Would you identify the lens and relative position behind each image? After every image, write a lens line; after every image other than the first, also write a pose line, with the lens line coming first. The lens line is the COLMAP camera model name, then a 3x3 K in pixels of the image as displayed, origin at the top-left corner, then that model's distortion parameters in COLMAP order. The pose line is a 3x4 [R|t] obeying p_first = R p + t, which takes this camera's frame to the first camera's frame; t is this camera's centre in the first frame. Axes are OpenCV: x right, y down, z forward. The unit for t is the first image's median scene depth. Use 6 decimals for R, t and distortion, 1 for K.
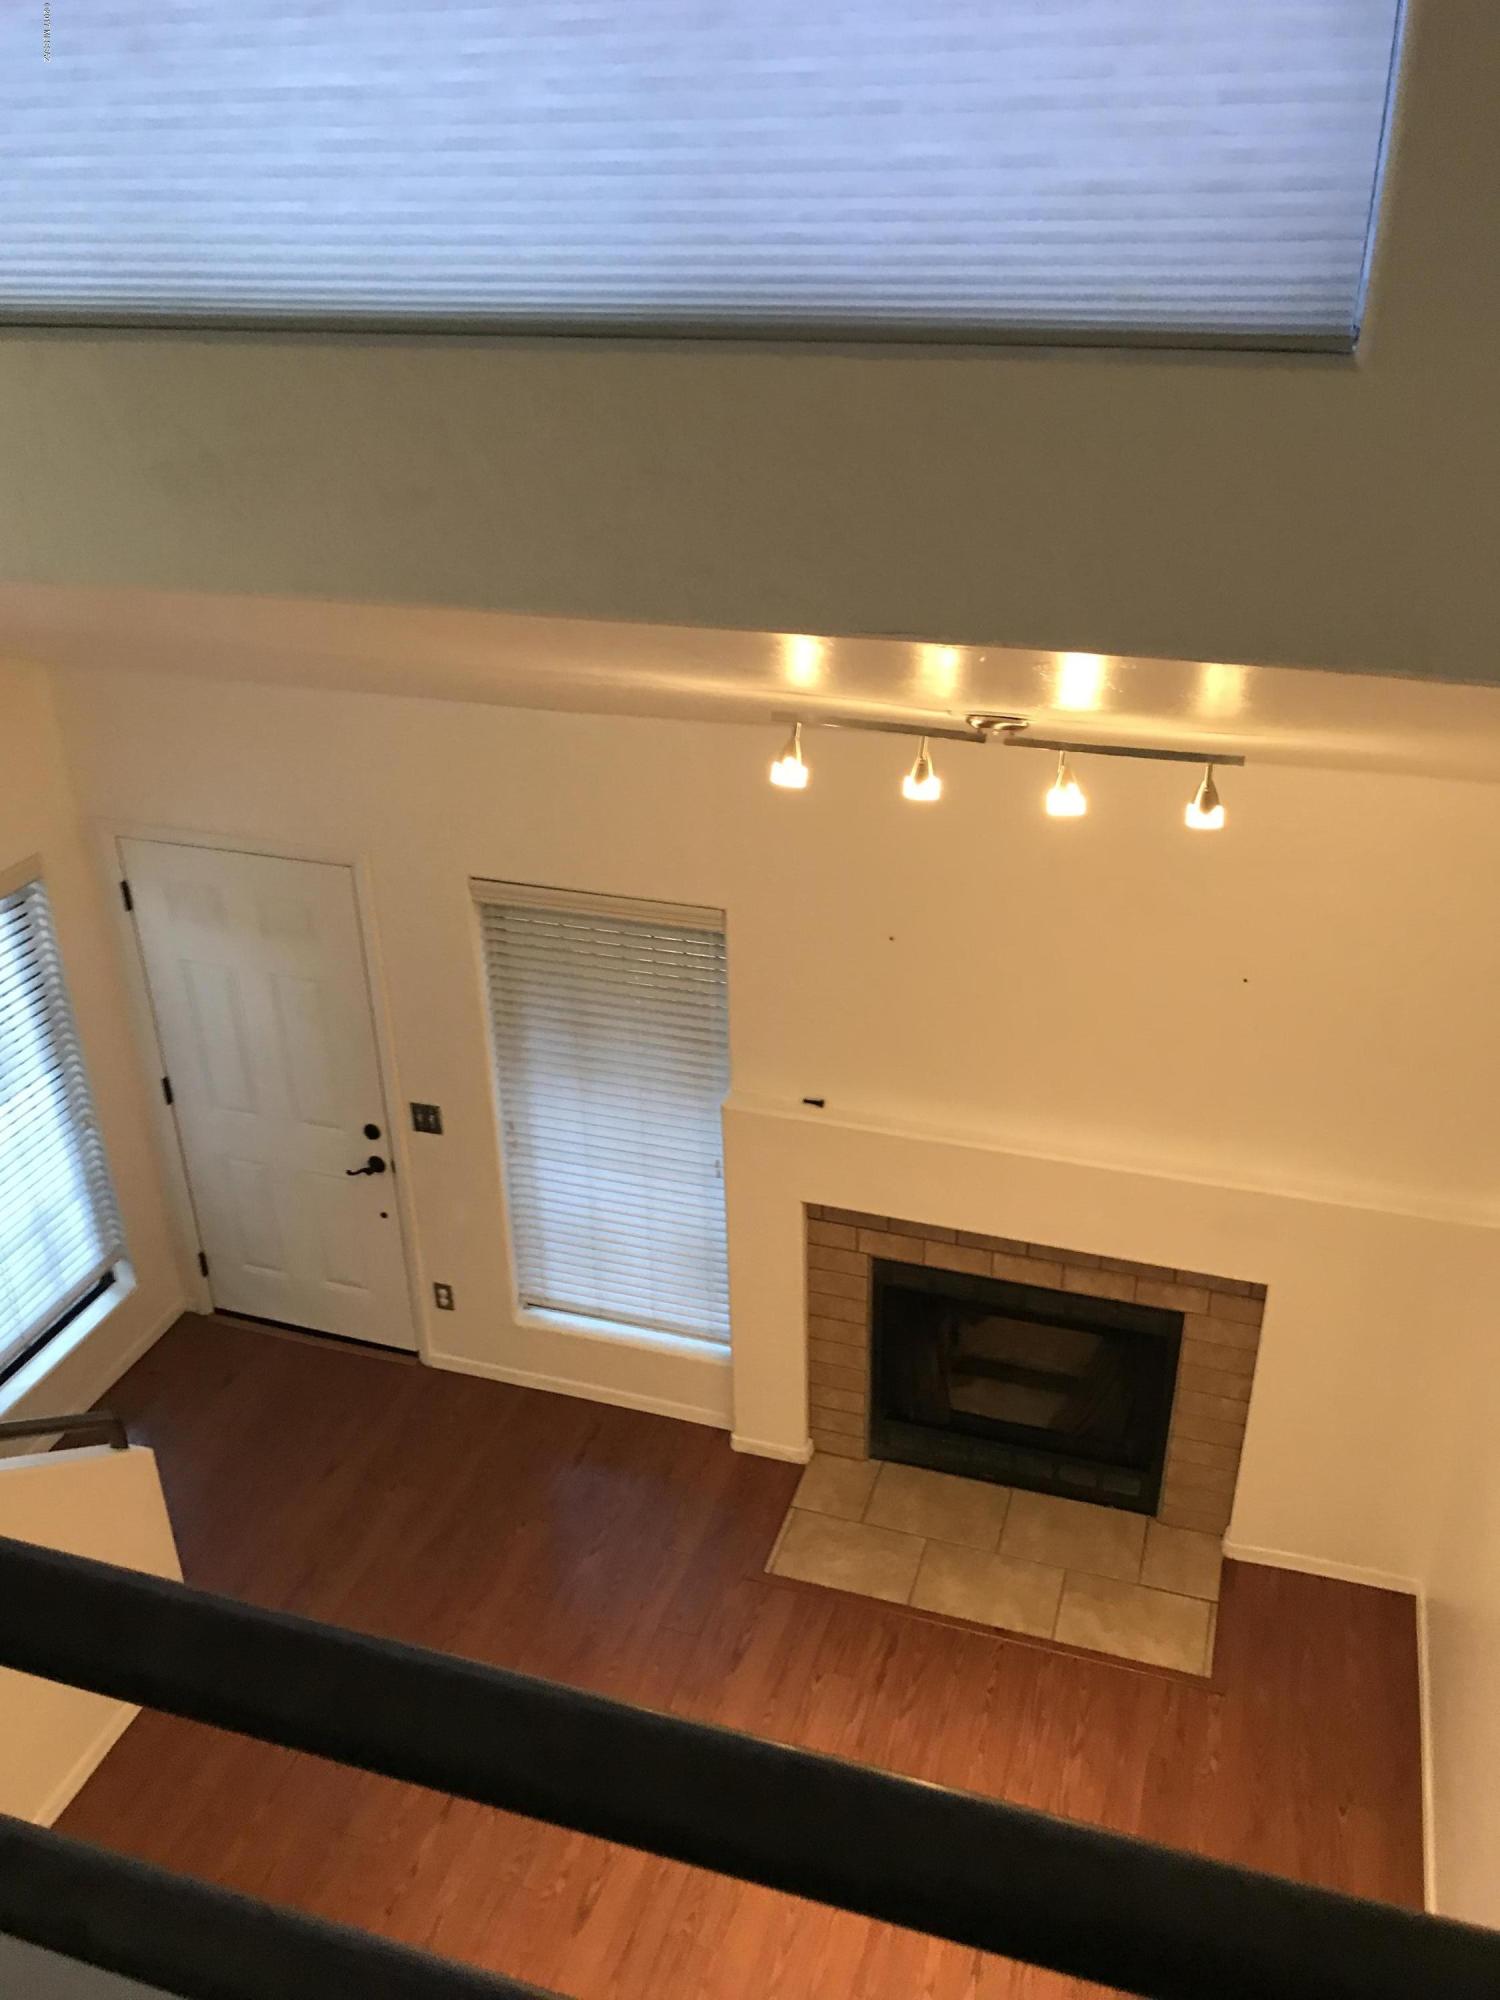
lens RADIAL K [[1647.6, 0, 745.9], [0, 1647.6, 1009.5], [0, 0, 1]] dist [0.047491, -0.045050]
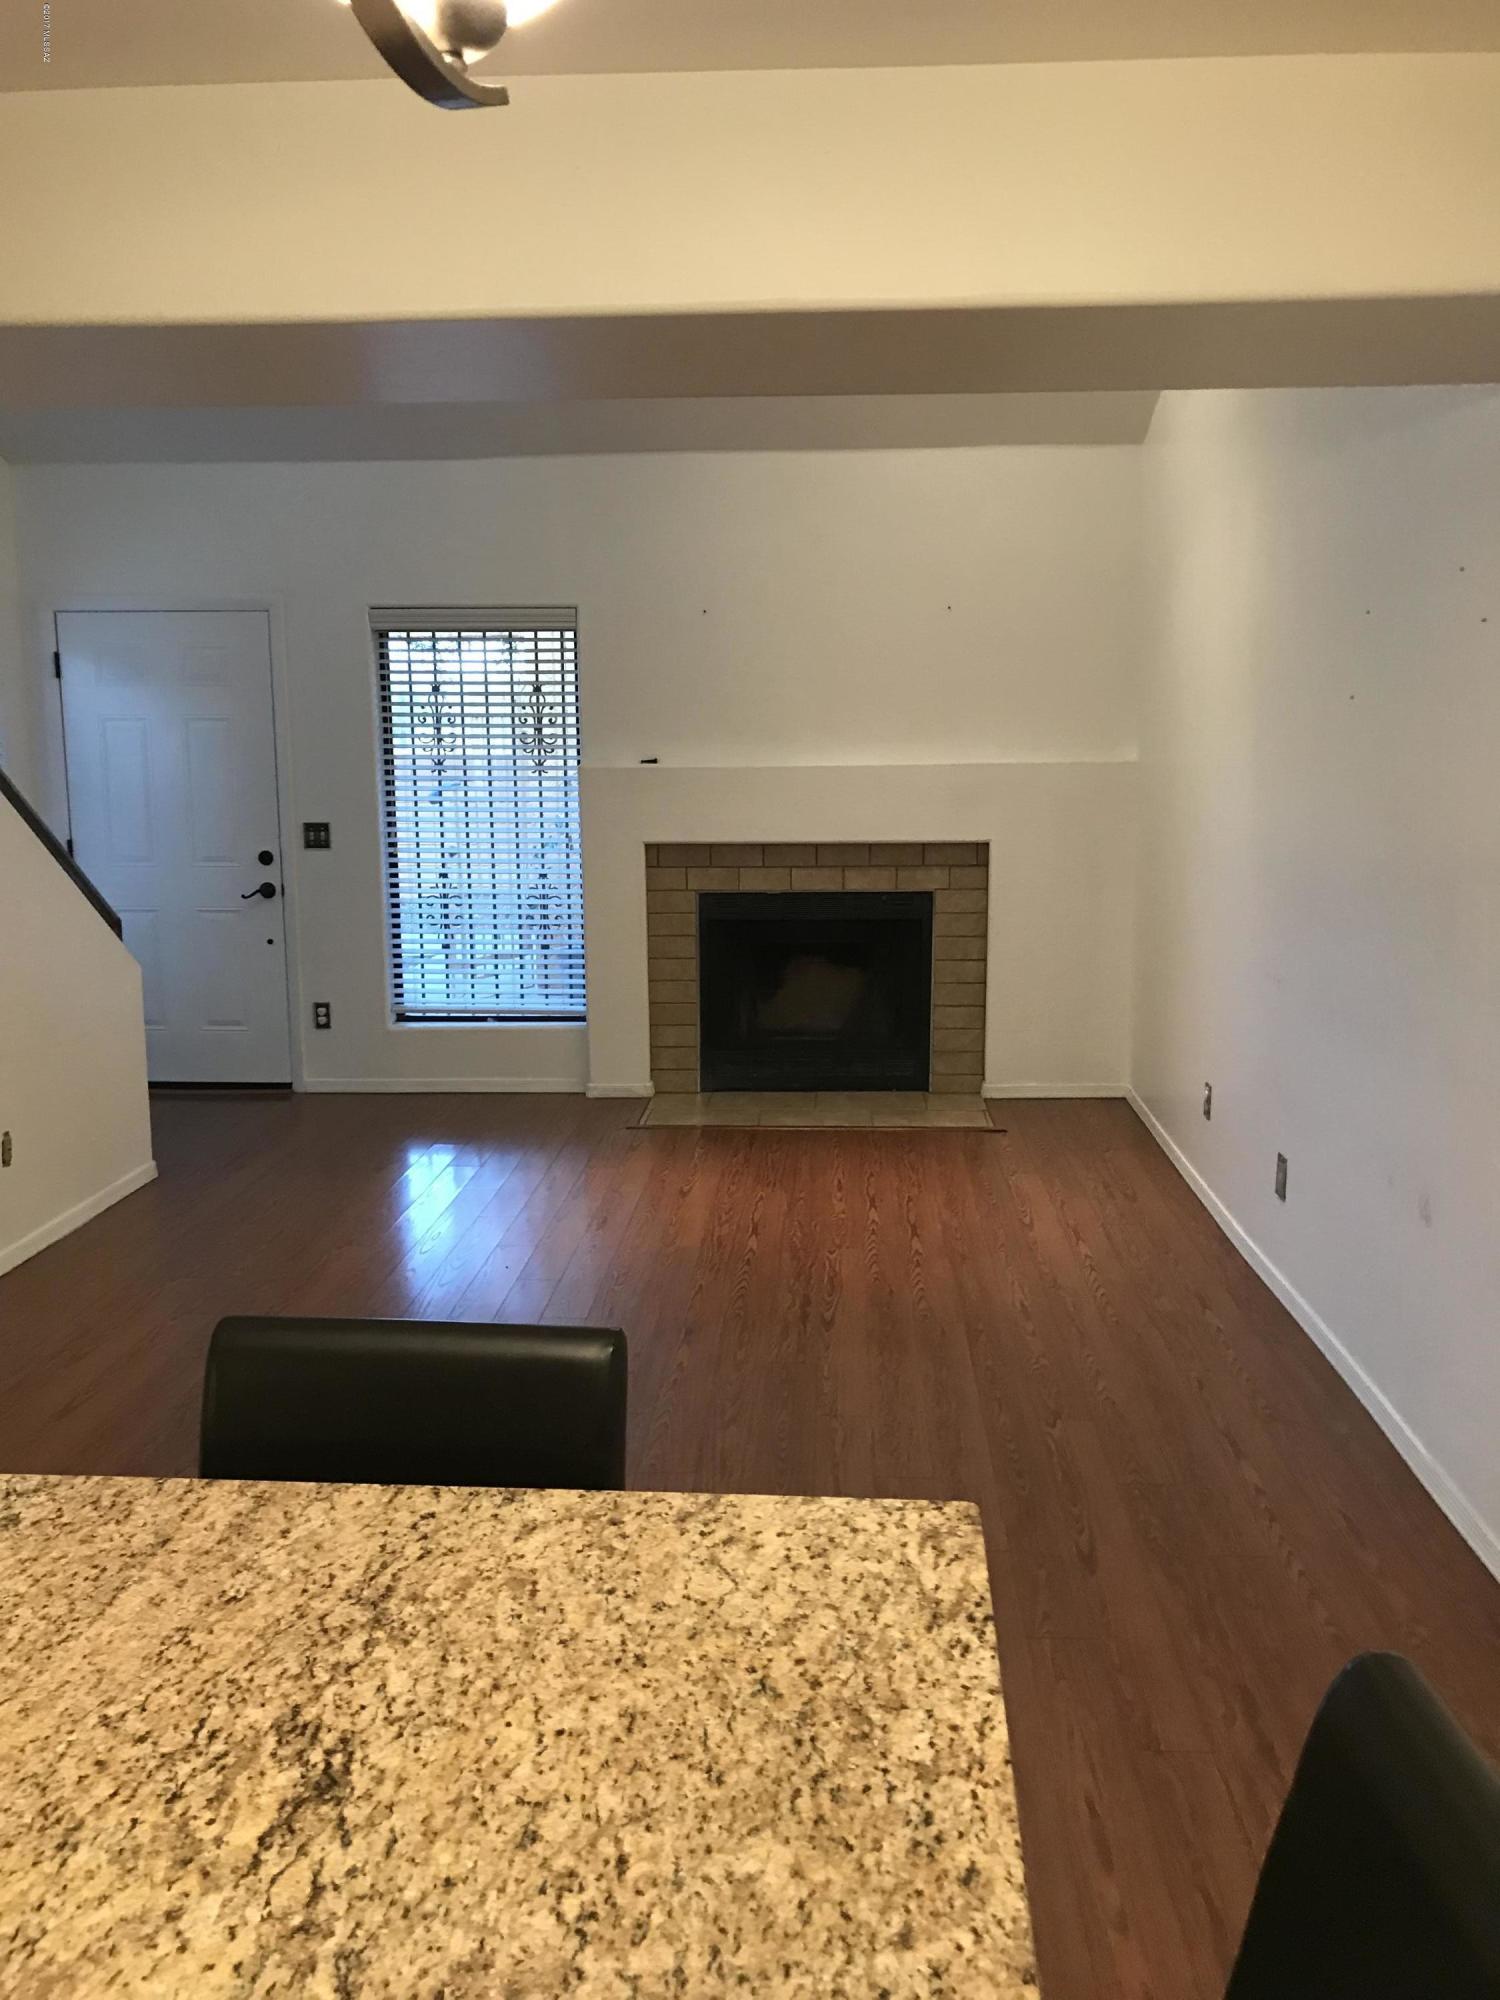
lens RADIAL K [[1647.6, 0, 790.5], [0, 1647.6, 1000.6], [0, 0, 1]] dist [0.047491, -0.045050]
pose [[0.956150, -0.028010, 0.291534, -0.229008], [0.124114, 0.940367, -0.316710, 0.635326], [-0.265278, 0.339006, 0.902609, -0.155157]]
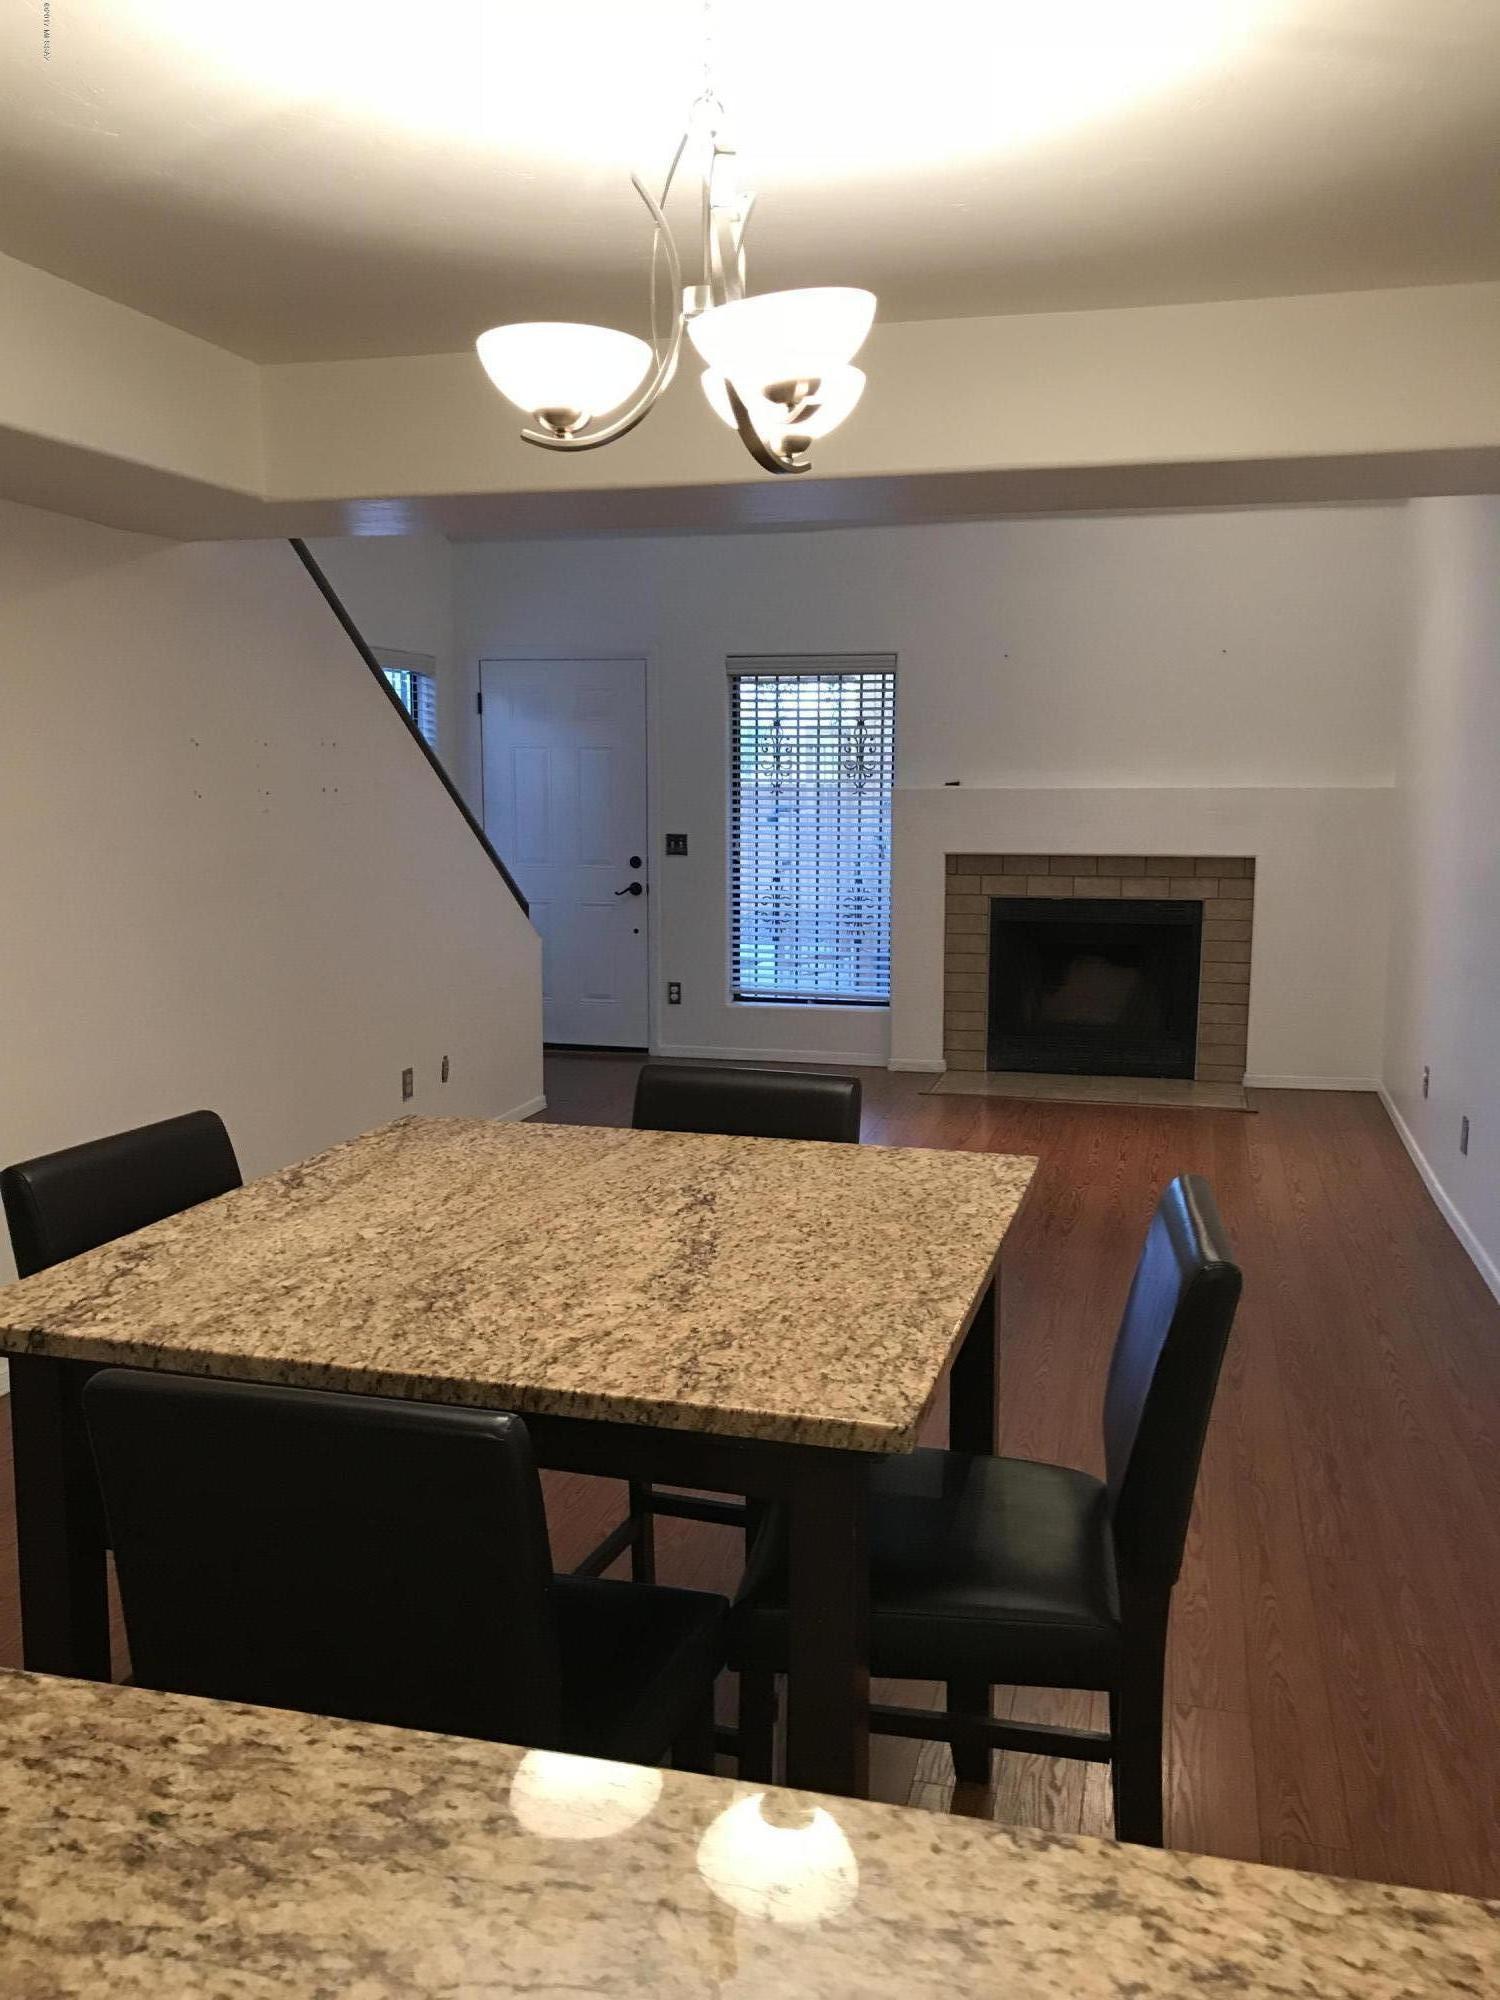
lens RADIAL K [[1647.6, 0, 732.9], [0, 1647.6, 1003.8], [0, 0, 1]] dist [0.047491, -0.045050]
pose [[0.997896, 0.012947, 0.063523, -0.246198], [0.010124, 0.936715, -0.349946, 0.747002], [-0.064034, 0.349853, 0.934614, -0.344721]]
